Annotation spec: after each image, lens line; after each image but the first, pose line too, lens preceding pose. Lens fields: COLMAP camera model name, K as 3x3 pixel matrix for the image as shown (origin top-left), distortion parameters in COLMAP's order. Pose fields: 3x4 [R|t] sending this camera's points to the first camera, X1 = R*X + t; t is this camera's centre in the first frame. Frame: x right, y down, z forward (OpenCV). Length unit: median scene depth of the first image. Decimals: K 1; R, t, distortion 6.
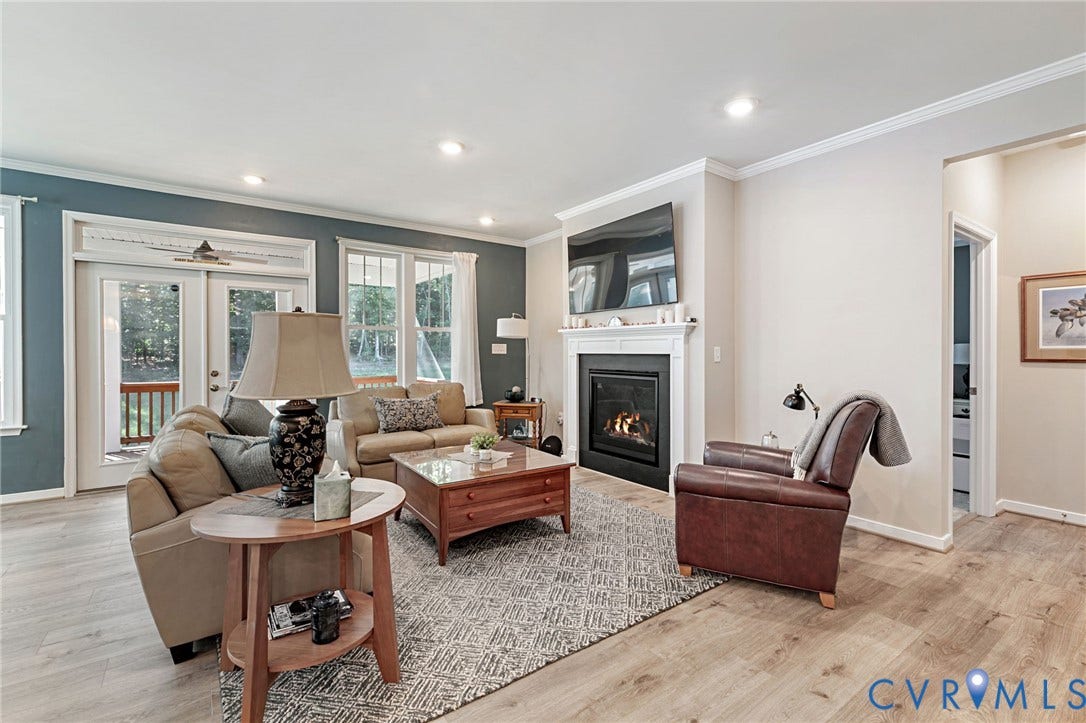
lens RADIAL K [[491.9, 0, 541.7], [0, 491.9, 356.0], [0, 0, 1]] dist [0.017909, -0.000780]
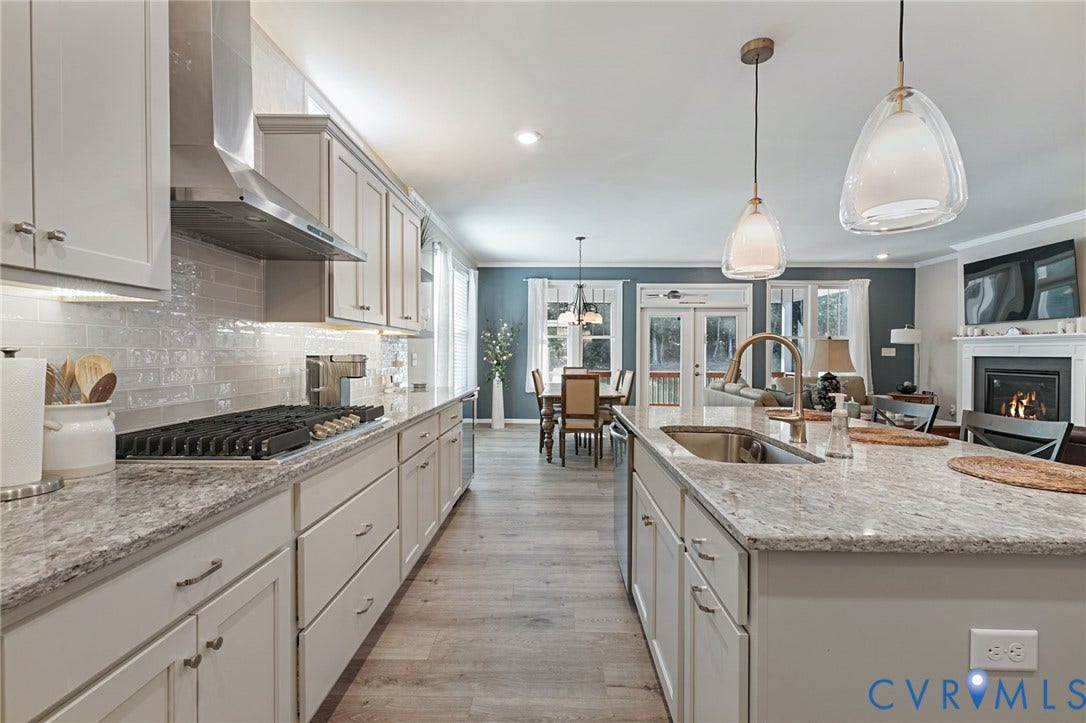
lens RADIAL K [[491.9, 0, 543.5], [0, 491.9, 357.4], [0, 0, 1]] dist [0.017909, -0.000780]
pose [[0.807422, 0.010627, -0.589879, -0.064619], [-0.010876, 0.999936, 0.003127, 0.006271], [0.589874, 0.003891, 0.807486, -0.705035]]
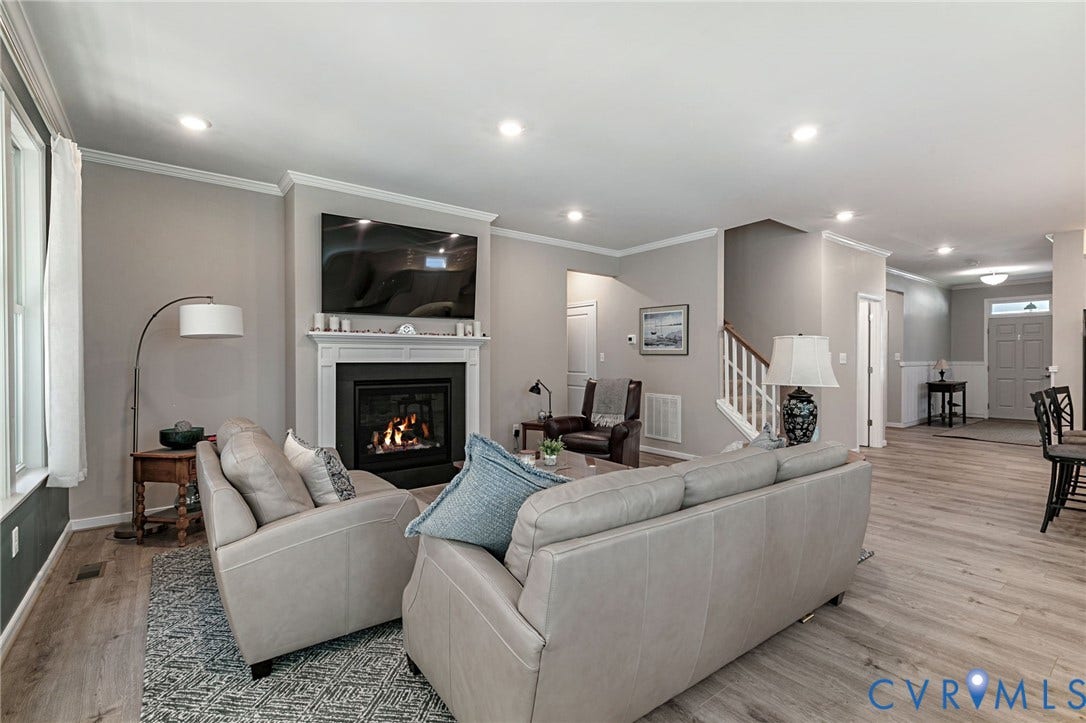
lens RADIAL K [[491.9, 0, 546.8], [0, 491.9, 361.7], [0, 0, 1]] dist [0.017909, -0.000780]
pose [[-0.045117, -0.006239, 0.998962, -0.607869], [0.007923, 0.999947, 0.006603, -0.007265], [-0.998950, 0.008213, -0.045065, 0.557514]]
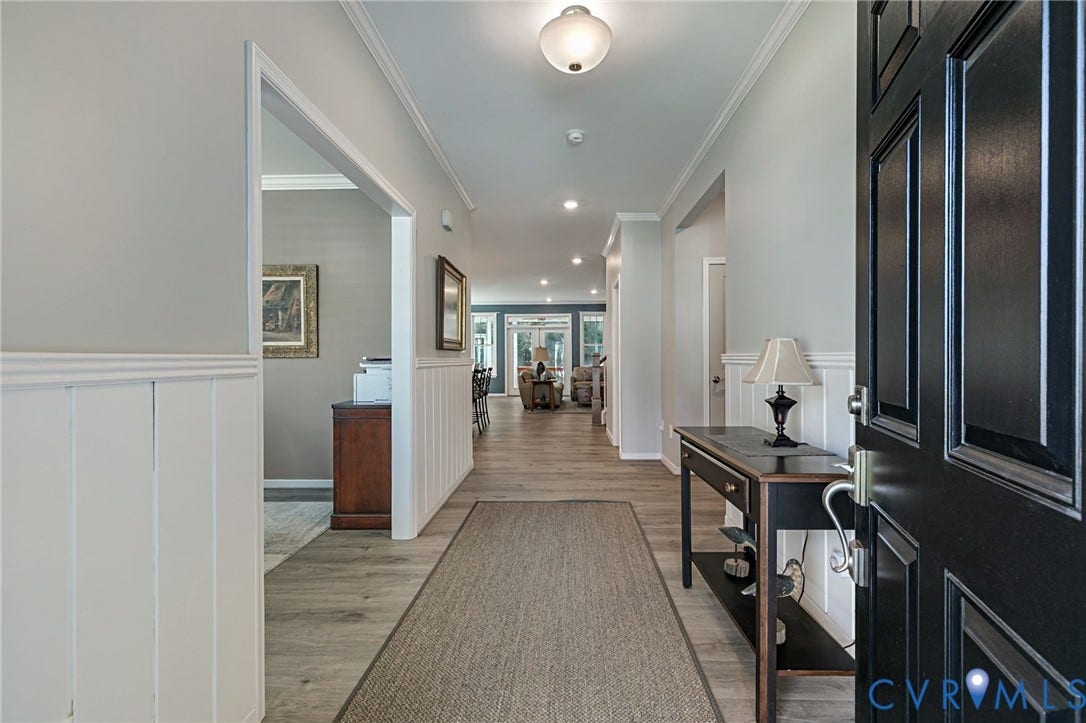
lens RADIAL K [[491.9, 0, 545.1], [0, 491.9, 357.4], [0, 0, 1]] dist [0.017909, -0.000780]
pose [[0.796275, 0.000703, -0.604934, 1.099683], [-0.001580, 0.999998, -0.000917, 0.009104], [0.604932, 0.001686, 0.796275, -1.280268]]
